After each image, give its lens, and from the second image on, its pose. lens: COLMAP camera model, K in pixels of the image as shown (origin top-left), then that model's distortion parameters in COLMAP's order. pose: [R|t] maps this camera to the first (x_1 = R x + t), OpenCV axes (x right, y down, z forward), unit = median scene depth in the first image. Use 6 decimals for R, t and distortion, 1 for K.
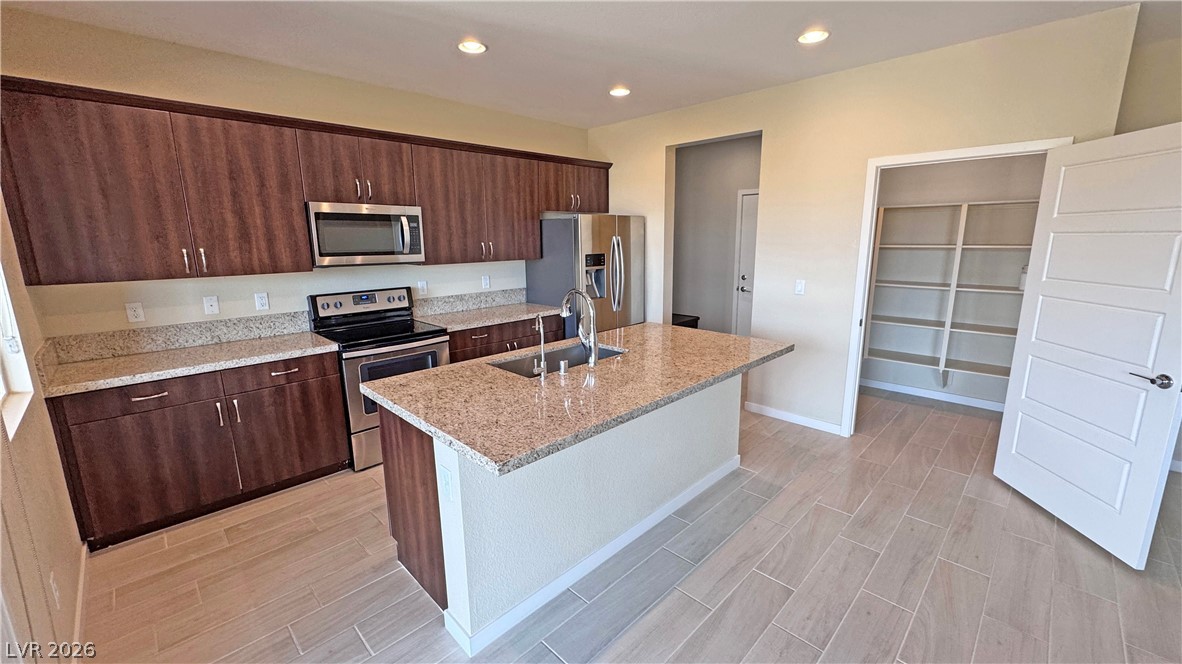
lens RADIAL K [[469.9, 0, 591.0], [0, 469.9, 332.0], [0, 0, 1]] dist [-0.000928, 0.000061]
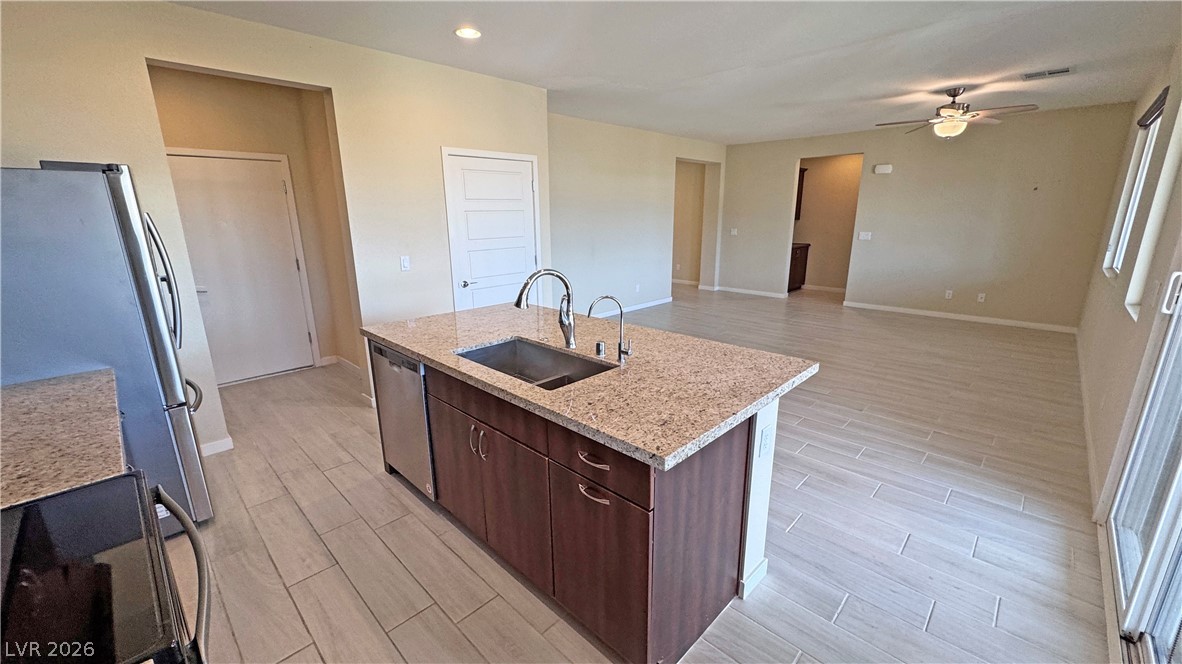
lens RADIAL K [[469.9, 0, 591.0], [0, 469.9, 332.0], [0, 0, 1]] dist [-0.000928, 0.000061]
pose [[-0.009622, -0.239411, 0.970871, -0.648695], [0.209053, 0.948979, 0.236085, -0.123217], [-0.977857, 0.205236, 0.040919, 0.660321]]
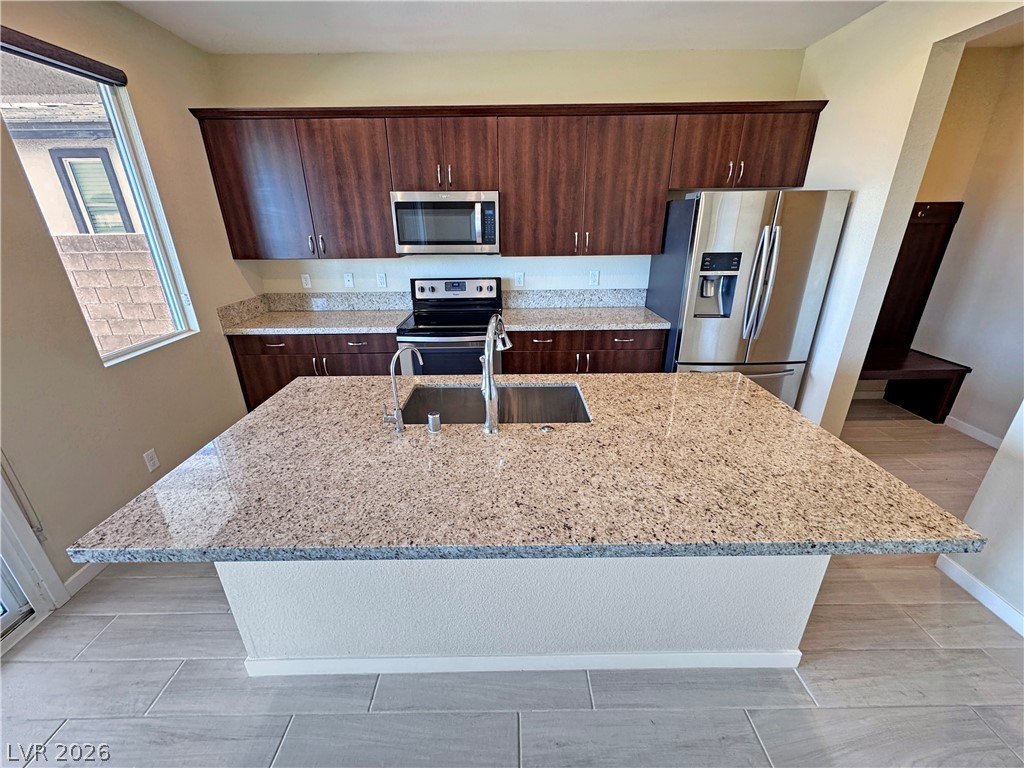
lens RADIAL K [[407.1, 0, 512.0], [0, 407.1, 384.0], [0, 0, 1]] dist [-0.000424, -0.000529]
pose [[0.710186, 0.266662, -0.651557, 0.288821], [-0.138235, 0.960292, 0.242343, -0.104433], [0.690309, -0.082040, 0.718848, 0.428352]]
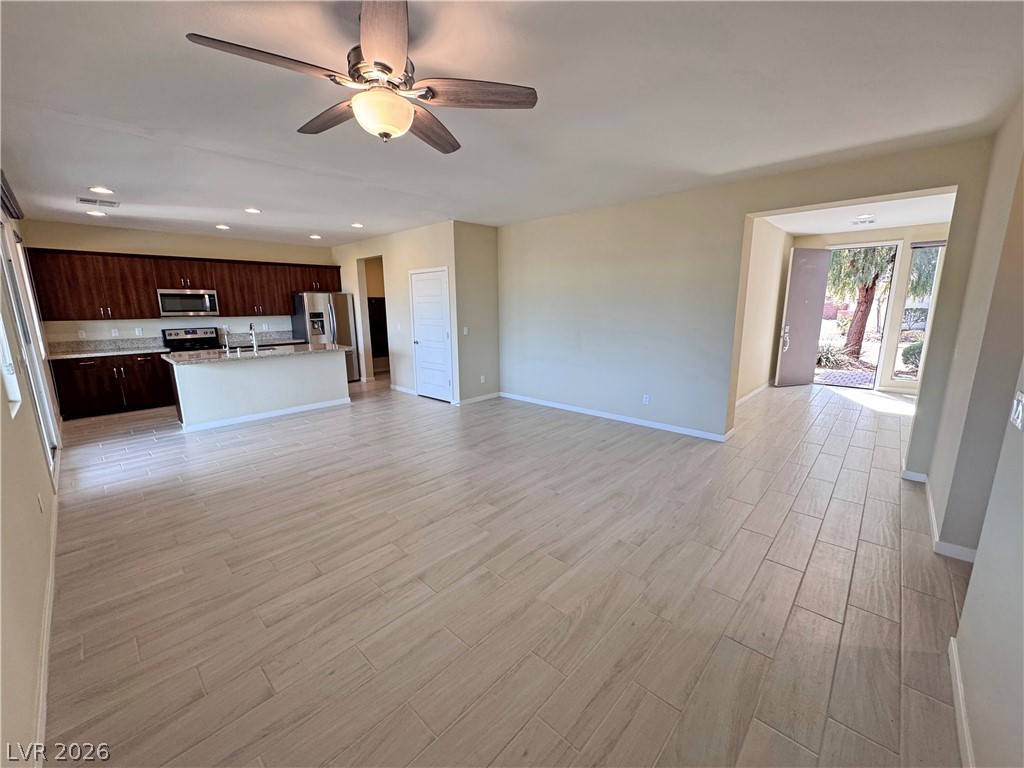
lens RADIAL K [[407.1, 0, 512.0], [0, 407.1, 384.0], [0, 0, 1]] dist [-0.000424, -0.000529]
pose [[0.999501, -0.004176, 0.031324, 1.007397], [0.004475, 0.999945, -0.009500, 0.206984], [-0.031283, 0.009635, 0.999464, -0.993091]]
